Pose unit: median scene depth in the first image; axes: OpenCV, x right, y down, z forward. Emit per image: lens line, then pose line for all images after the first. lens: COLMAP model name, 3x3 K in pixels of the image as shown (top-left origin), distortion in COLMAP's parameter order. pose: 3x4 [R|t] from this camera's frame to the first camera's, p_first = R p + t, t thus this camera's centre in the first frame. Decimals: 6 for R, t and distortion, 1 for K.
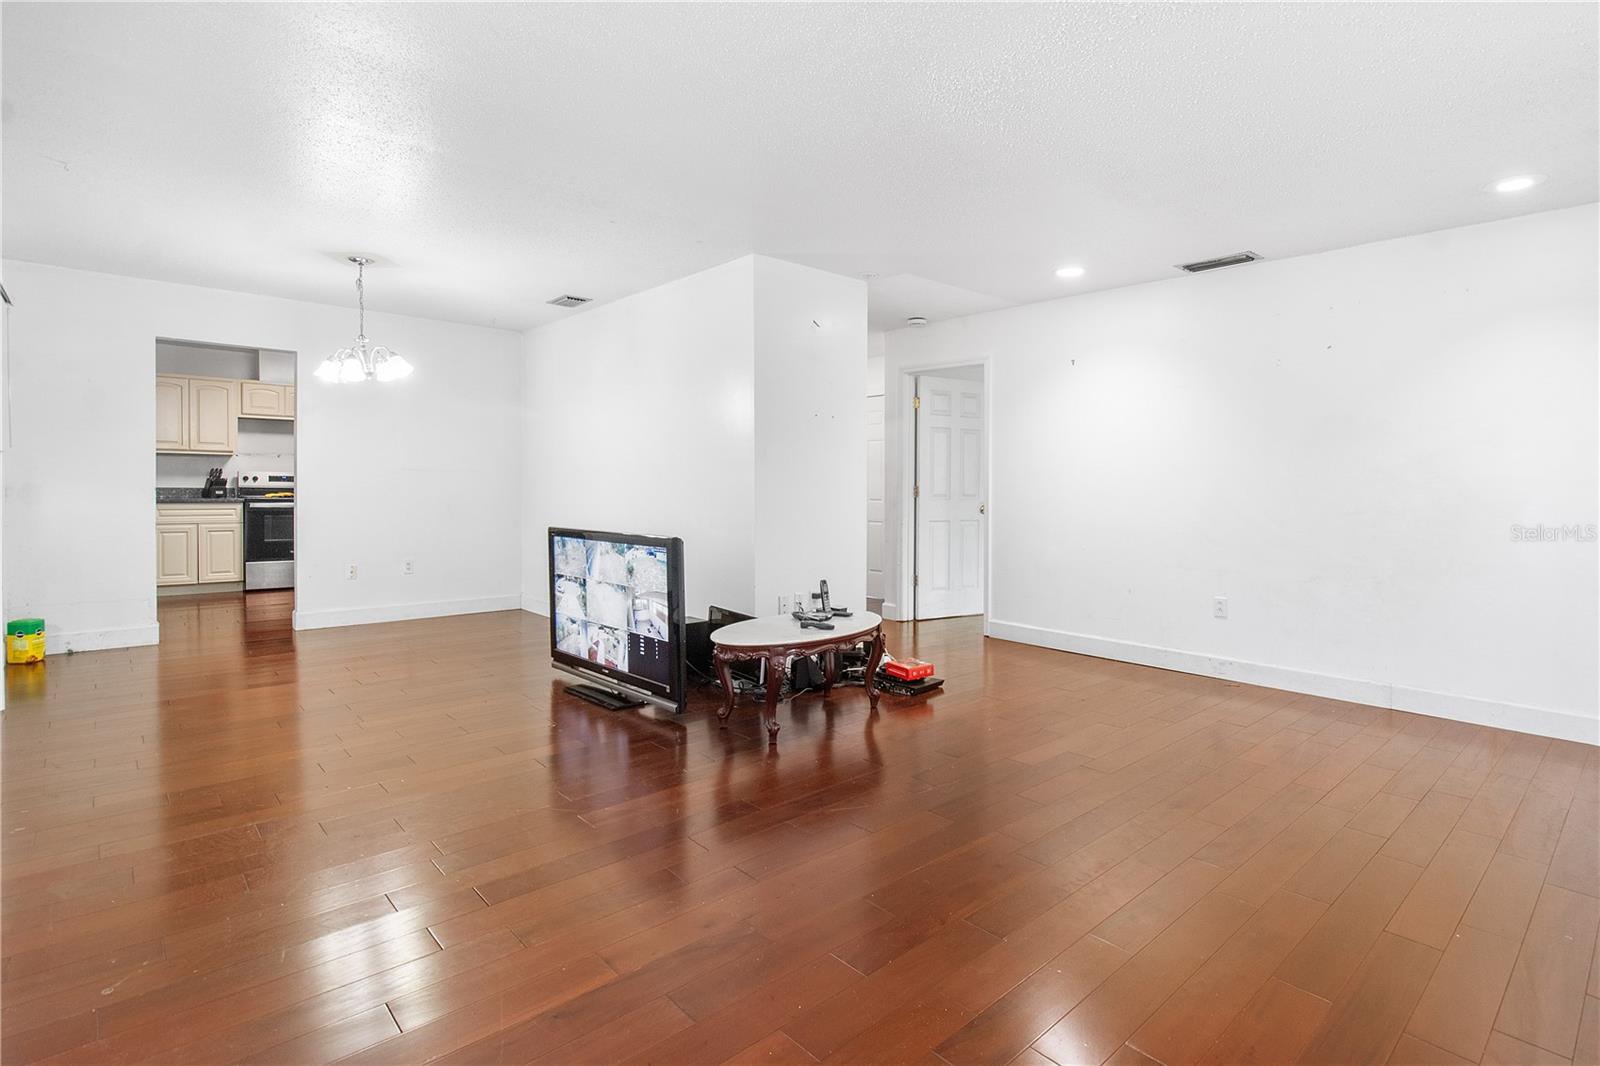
lens RADIAL K [[803.3, 0, 800.0], [0, 803.3, 533.0], [0, 0, 1]] dist [-0.001338, -0.000420]
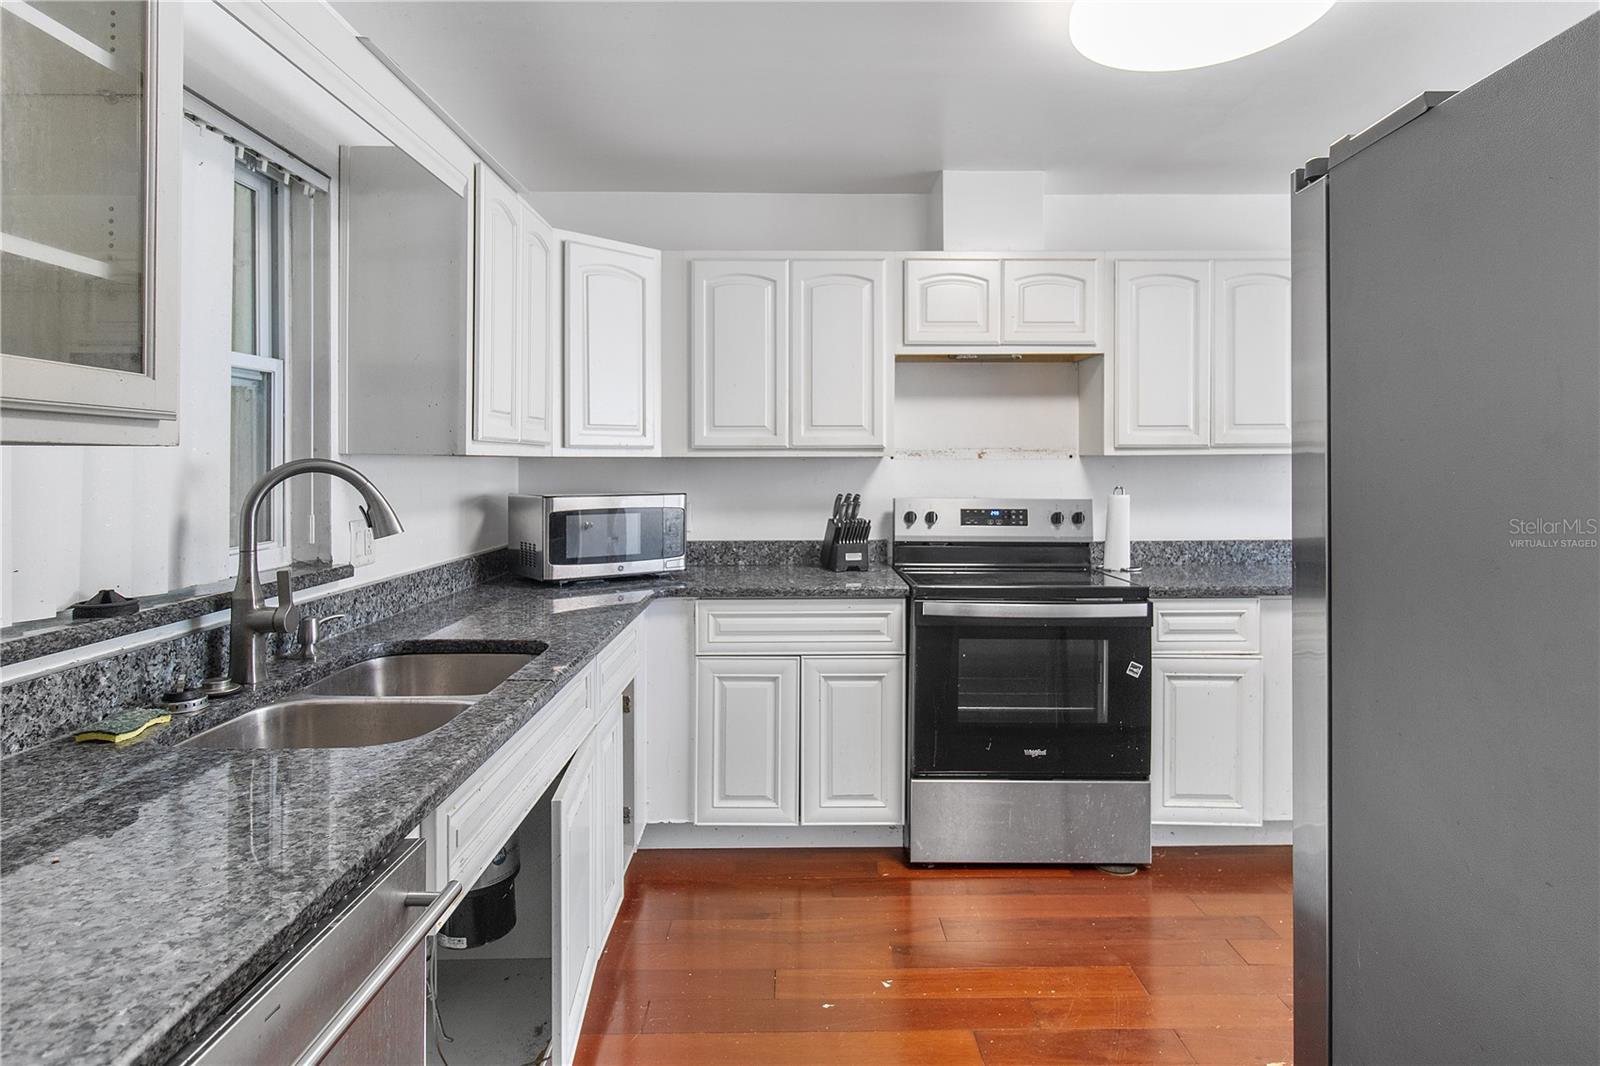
lens RADIAL K [[903.8, 0, 800.0], [0, 903.8, 533.0], [0, 0, 1]] dist [-0.000048, 0.000028]
pose [[0.752644, -0.016070, -0.658232, -0.460073], [-0.022243, 0.998511, -0.049810, -0.039104], [0.658052, 0.052130, 0.751166, 0.661582]]
